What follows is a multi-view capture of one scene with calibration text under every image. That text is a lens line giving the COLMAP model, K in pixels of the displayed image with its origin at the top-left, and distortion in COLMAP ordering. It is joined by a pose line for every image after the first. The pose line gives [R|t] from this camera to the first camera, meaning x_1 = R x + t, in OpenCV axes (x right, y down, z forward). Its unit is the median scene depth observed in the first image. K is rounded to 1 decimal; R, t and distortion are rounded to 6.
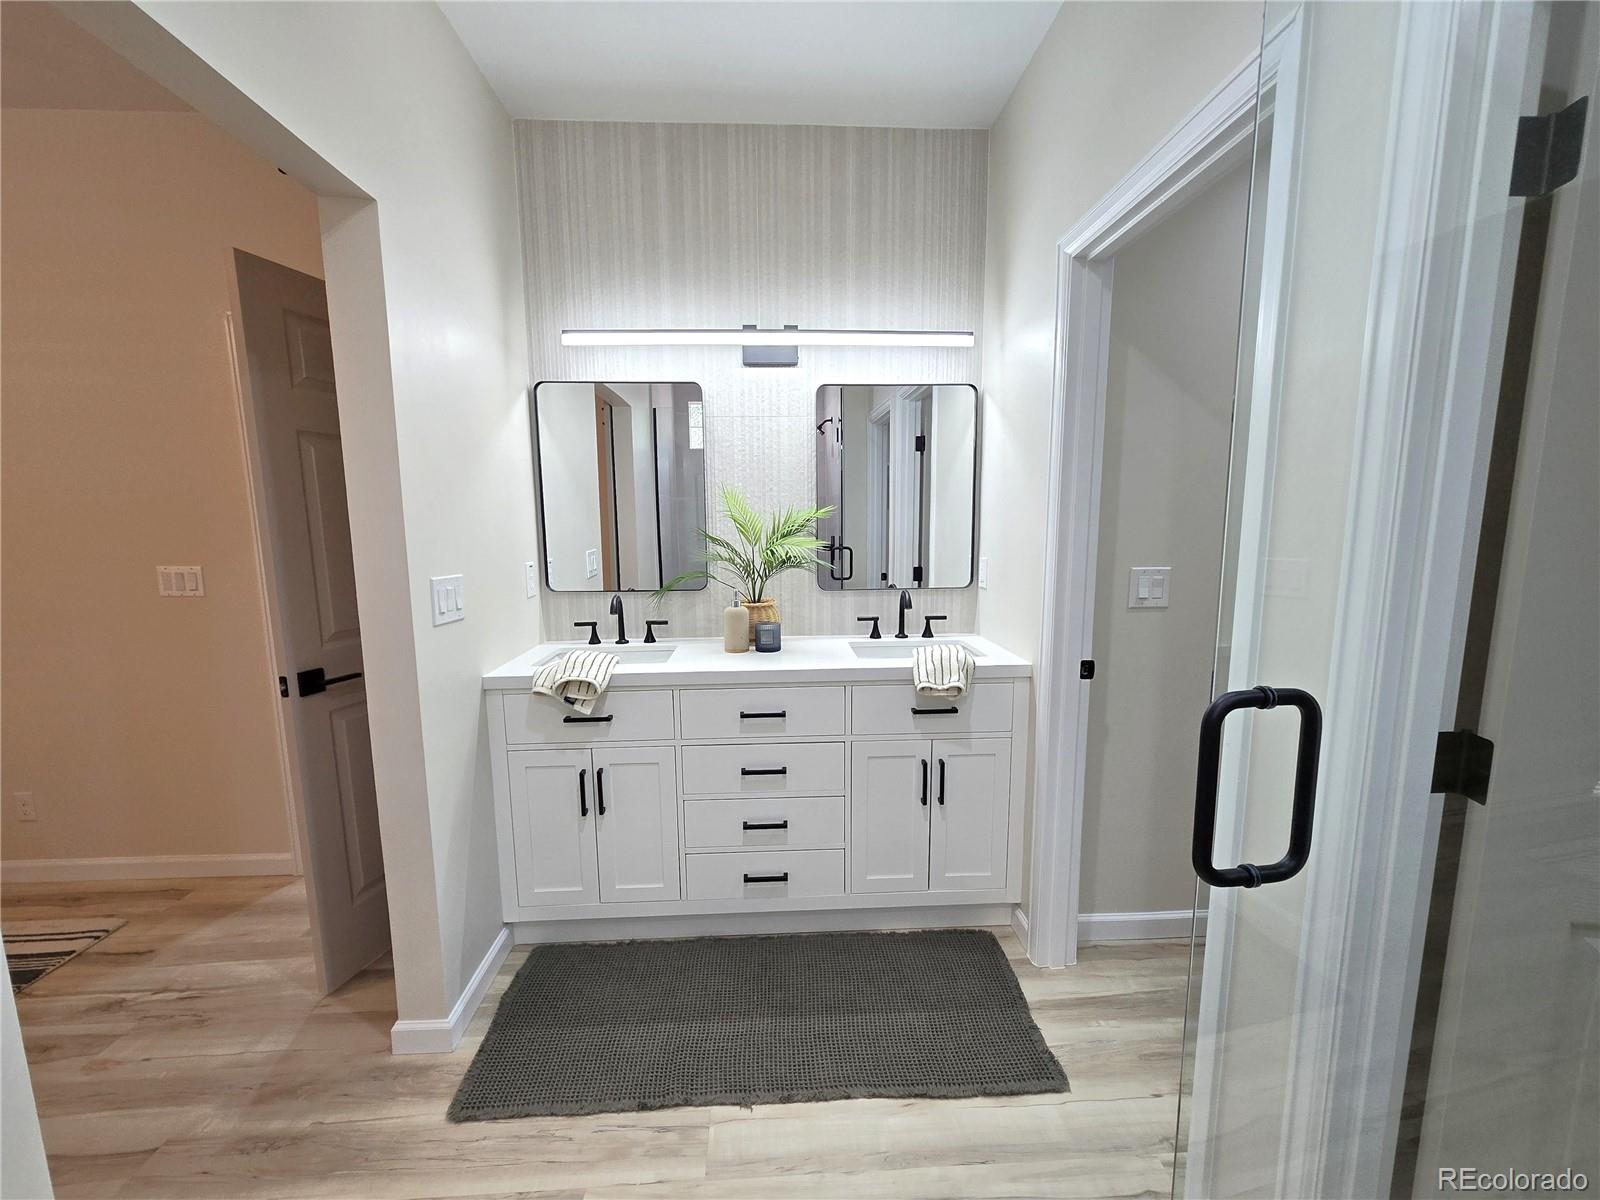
lens RADIAL K [[657.1, 0, 800.8], [0, 657.1, 610.0], [0, 0, 1]] dist [0.000641, -0.000273]
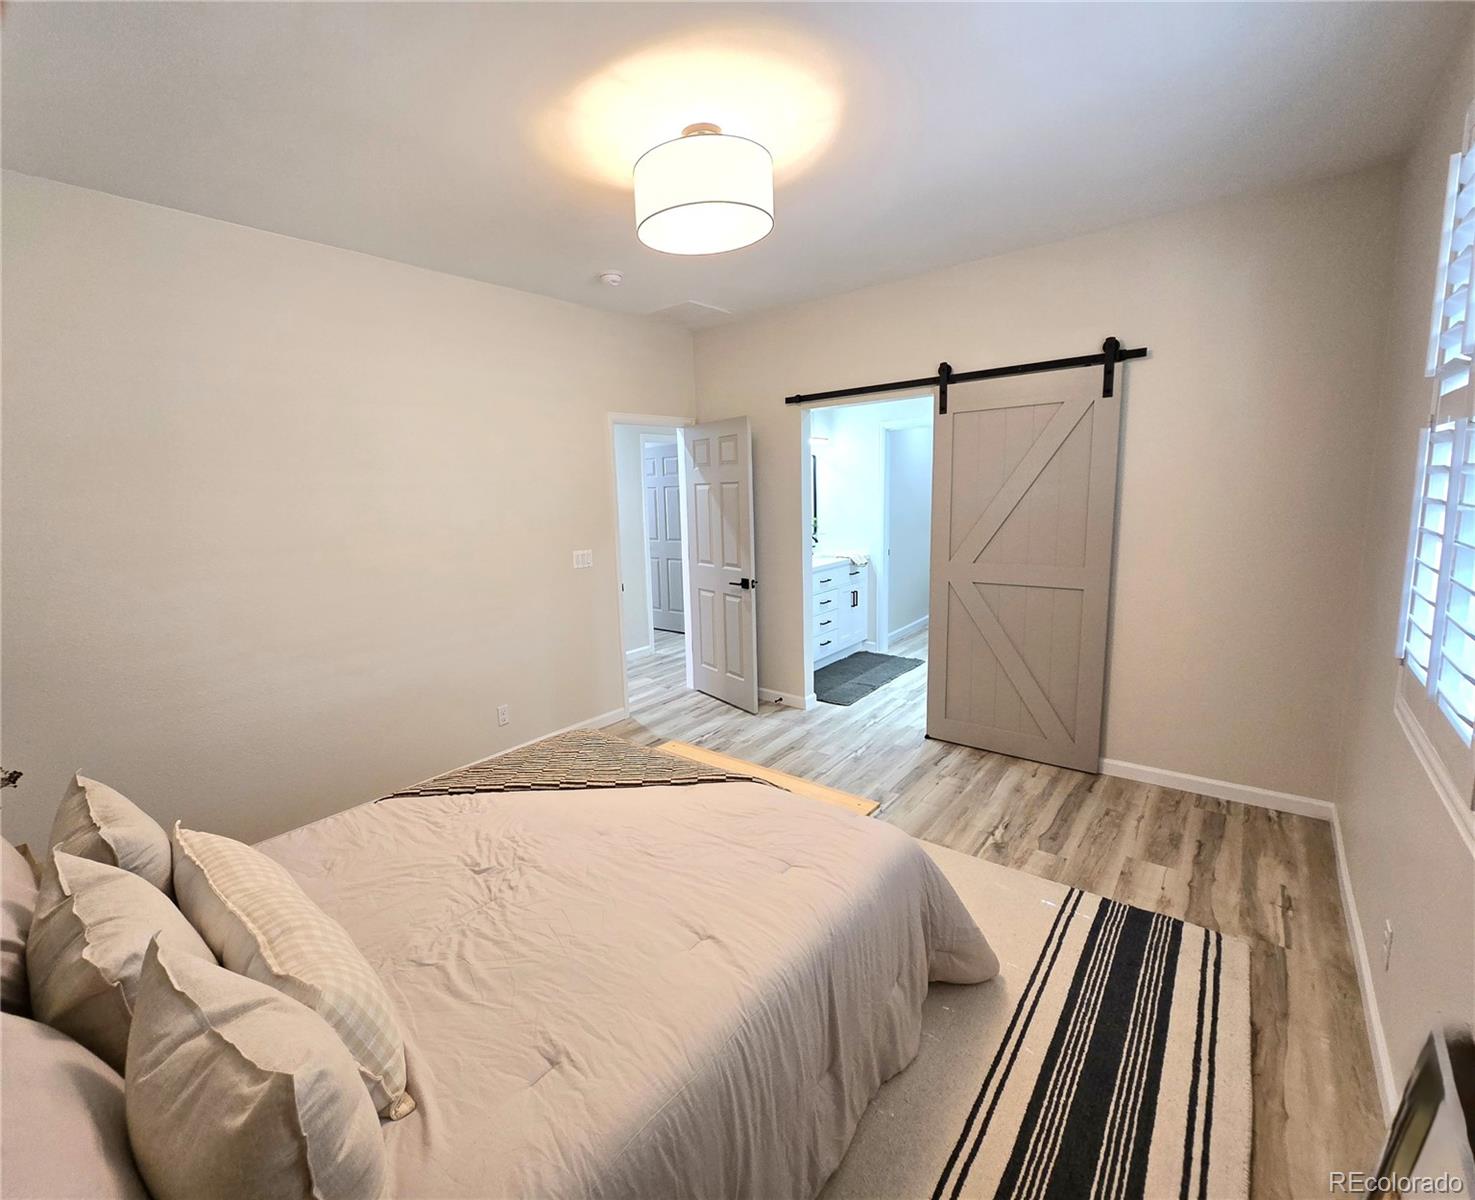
lens RADIAL K [[657.7, 0, 668.5], [0, 657.7, 591.5], [0, 0, 1]] dist [0.001995, 0.000337]
pose [[0.700856, -0.127522, 0.701811, -2.338388], [0.134608, 0.989857, 0.045436, -0.008507], [-0.700486, 0.062625, 0.710913, -0.466002]]
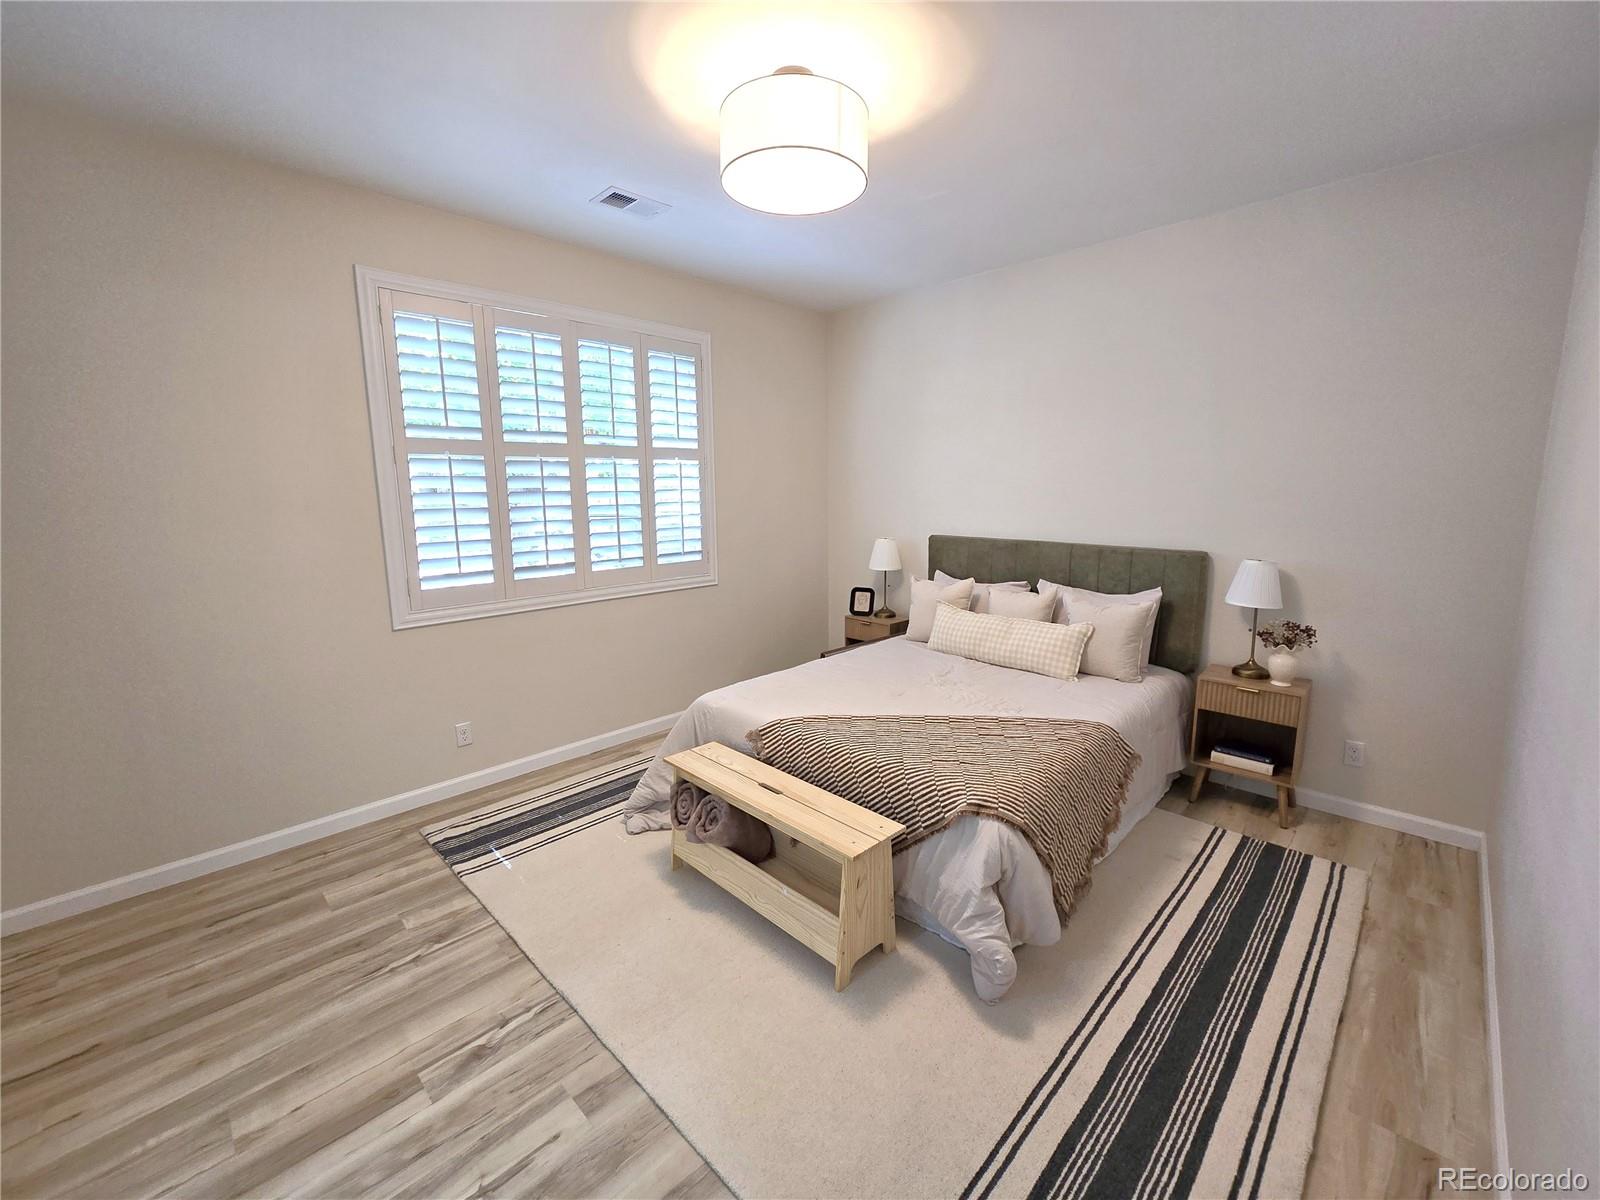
lens RADIAL K [[657.1, 0, 802.6], [0, 657.1, 608.1], [0, 0, 1]] dist [0.000641, -0.000273]
pose [[-0.733796, 0.133555, -0.666113, -0.776845], [-0.081394, 0.956142, 0.281369, -0.187403], [0.674477, 0.260685, -0.690742, 1.033243]]
